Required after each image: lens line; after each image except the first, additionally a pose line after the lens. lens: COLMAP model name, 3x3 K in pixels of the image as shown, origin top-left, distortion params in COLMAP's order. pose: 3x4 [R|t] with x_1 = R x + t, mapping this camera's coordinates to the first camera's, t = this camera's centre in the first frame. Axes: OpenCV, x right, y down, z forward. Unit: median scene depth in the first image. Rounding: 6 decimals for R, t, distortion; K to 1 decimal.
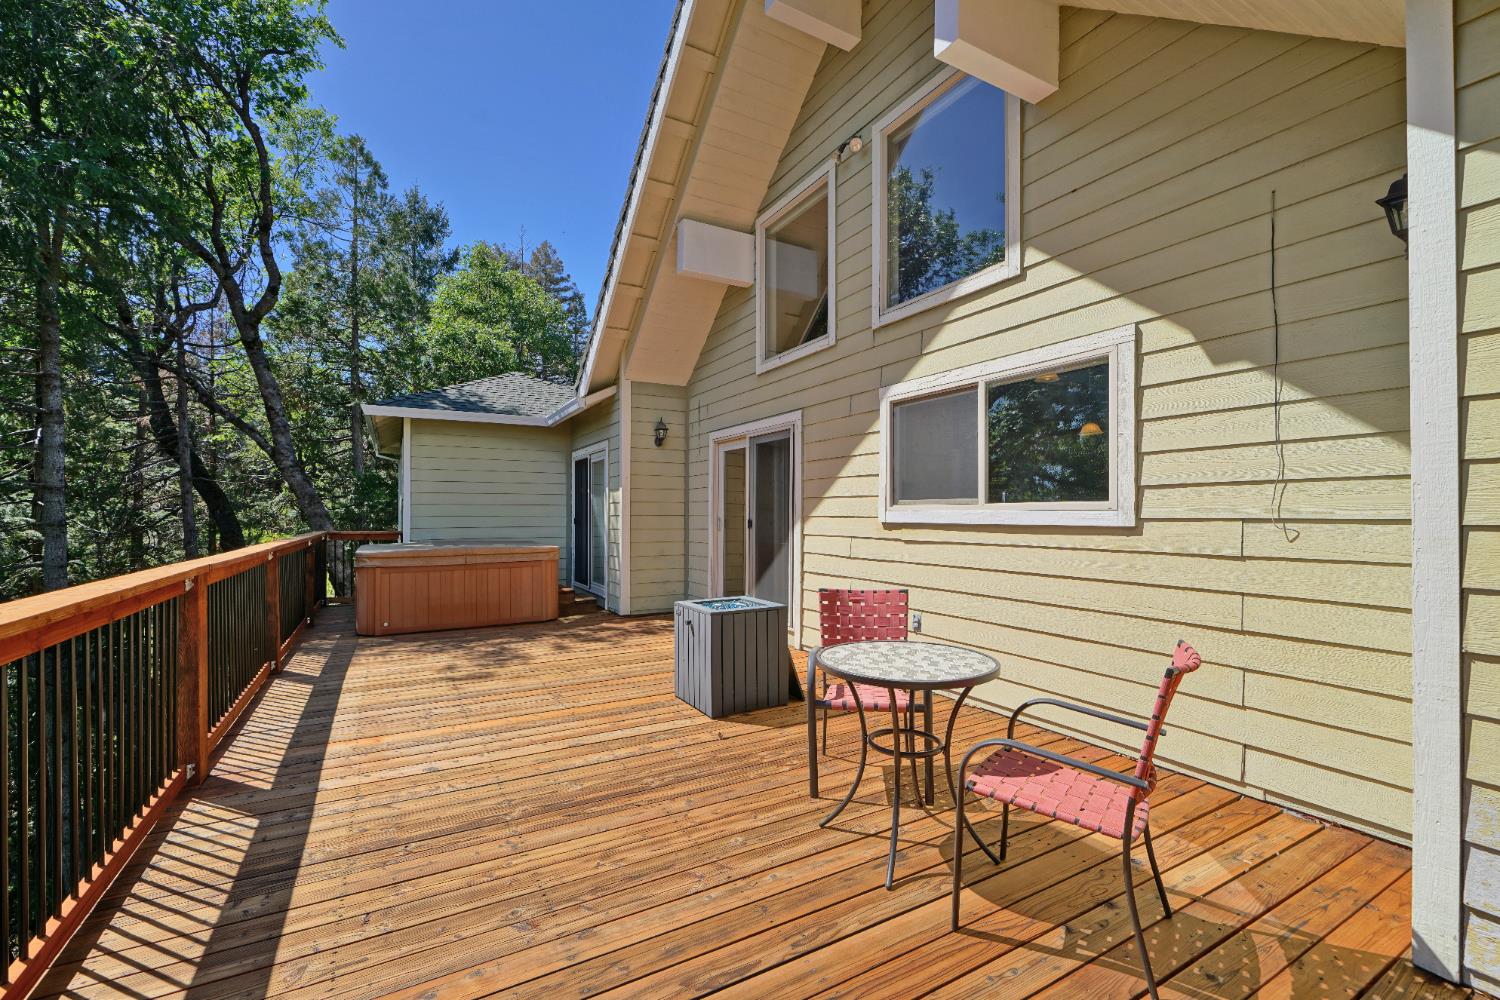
lens RADIAL K [[636.0, 0, 742.4], [0, 636.0, 508.5], [0, 0, 1]] dist [-0.001531, -0.000182]
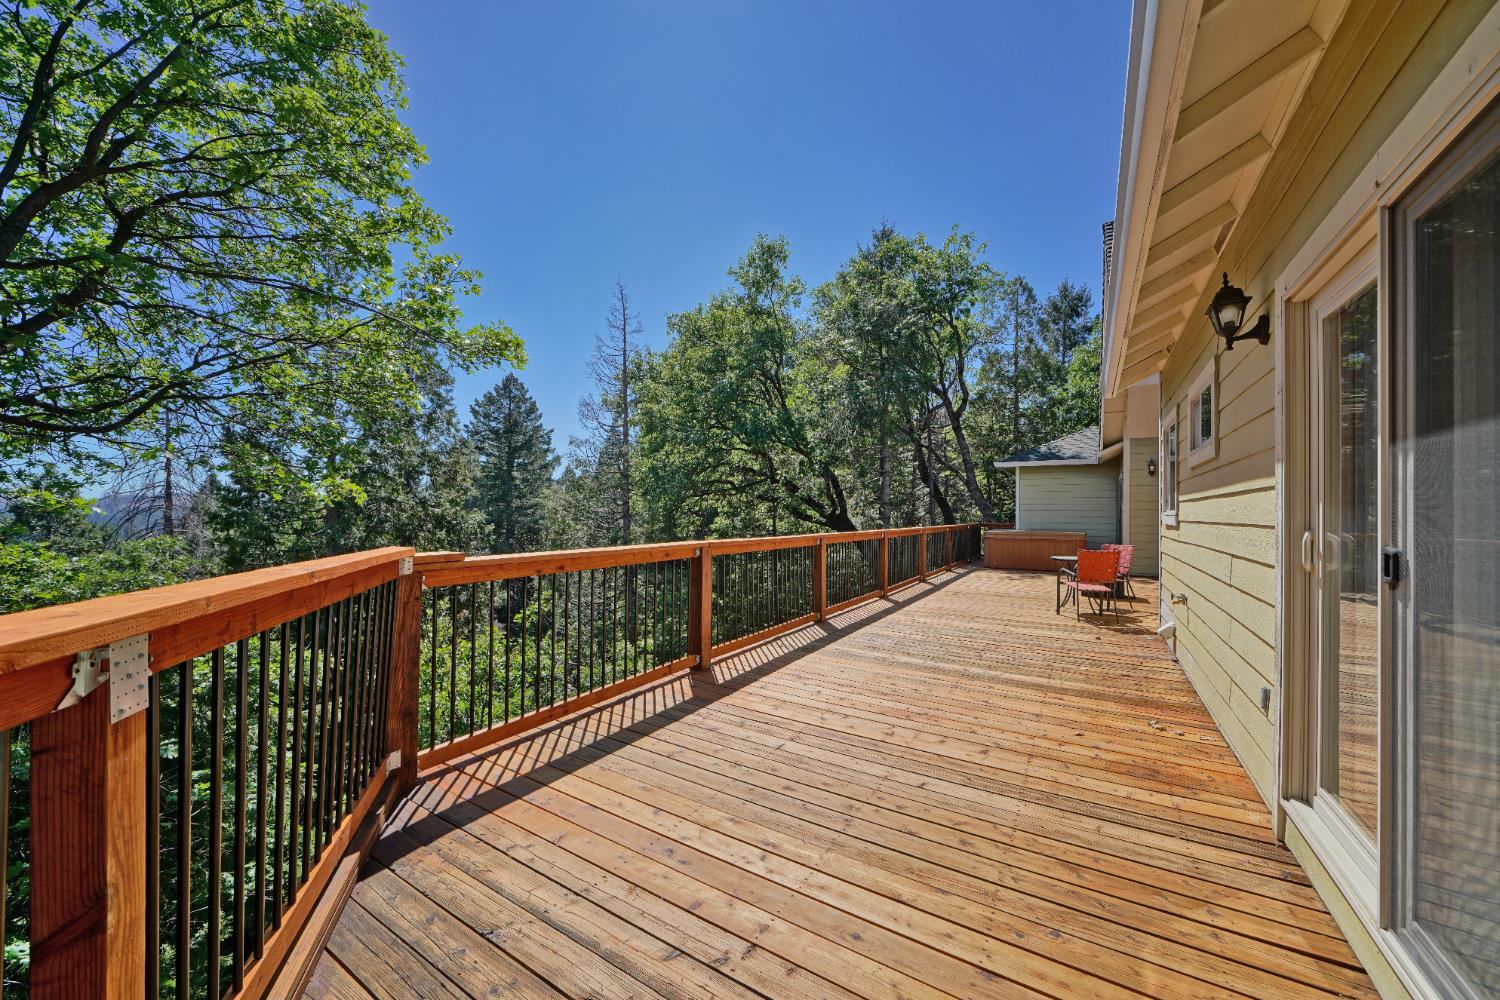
lens RADIAL K [[550.2, 0, 735.0], [0, 550.2, 506.9], [0, 0, 1]] dist [-0.009150, 0.000354]
pose [[0.474631, -0.002966, -0.880180, 0.320868], [-0.002665, 0.999985, -0.004806, -0.003751], [0.880181, 0.004627, 0.474616, -0.330579]]
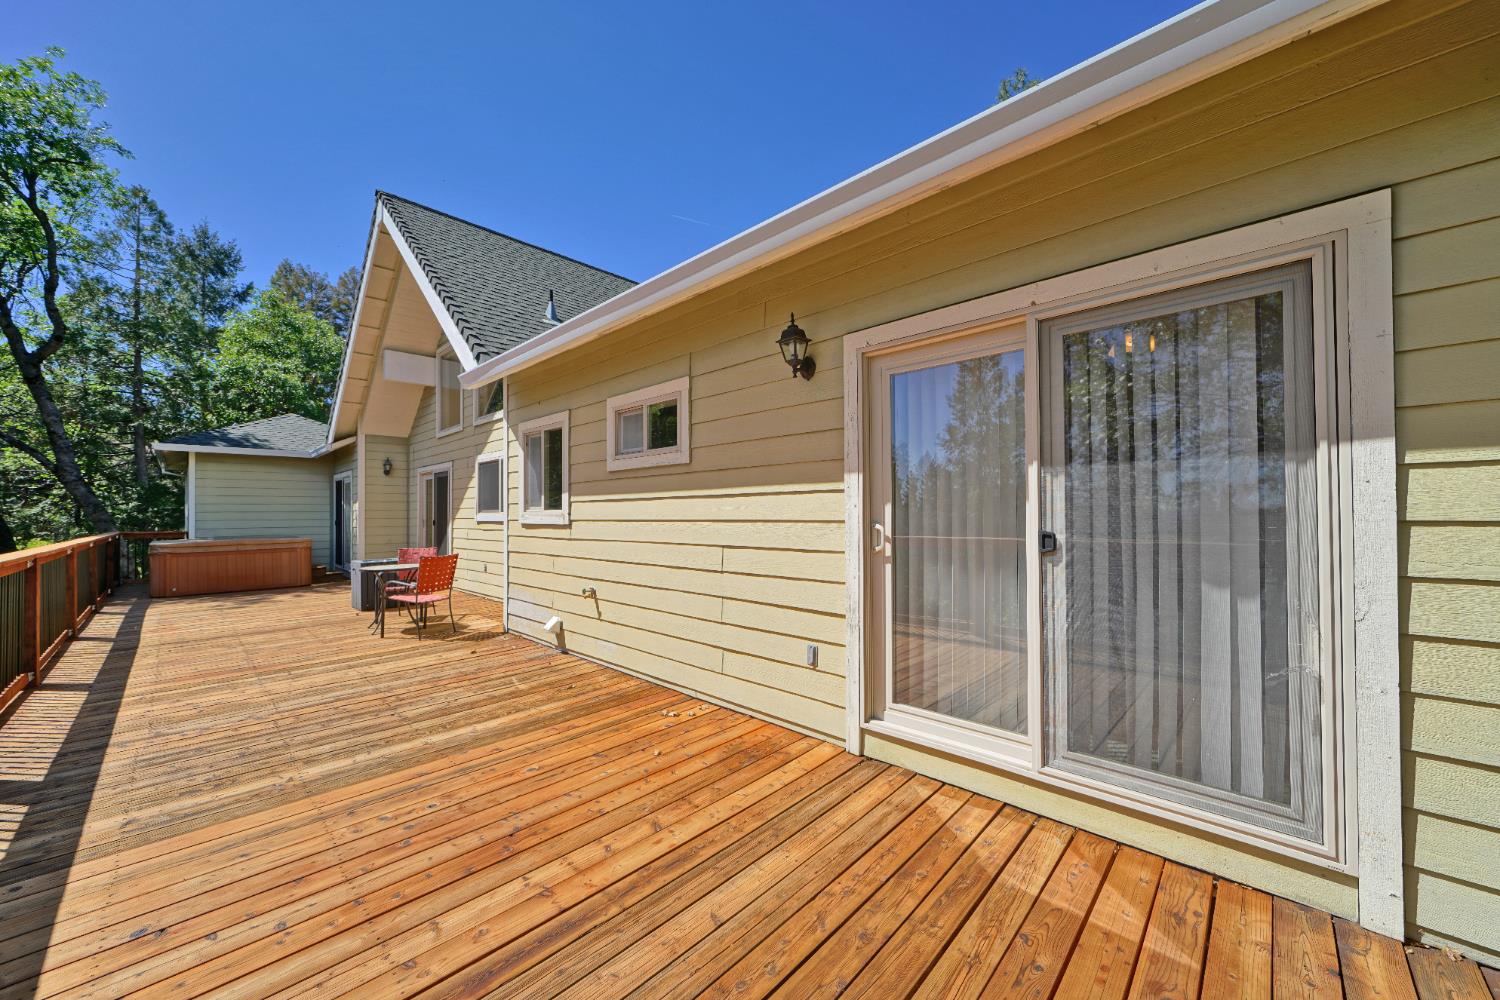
lens RADIAL K [[550.2, 0, 748.3], [0, 550.2, 509.4], [0, 0, 1]] dist [-0.009150, 0.000354]
pose [[0.954443, -0.006017, 0.298332, 0.171600], [0.005947, 0.999982, 0.001143, -0.004148], [-0.298334, 0.000683, 0.954461, -0.309473]]
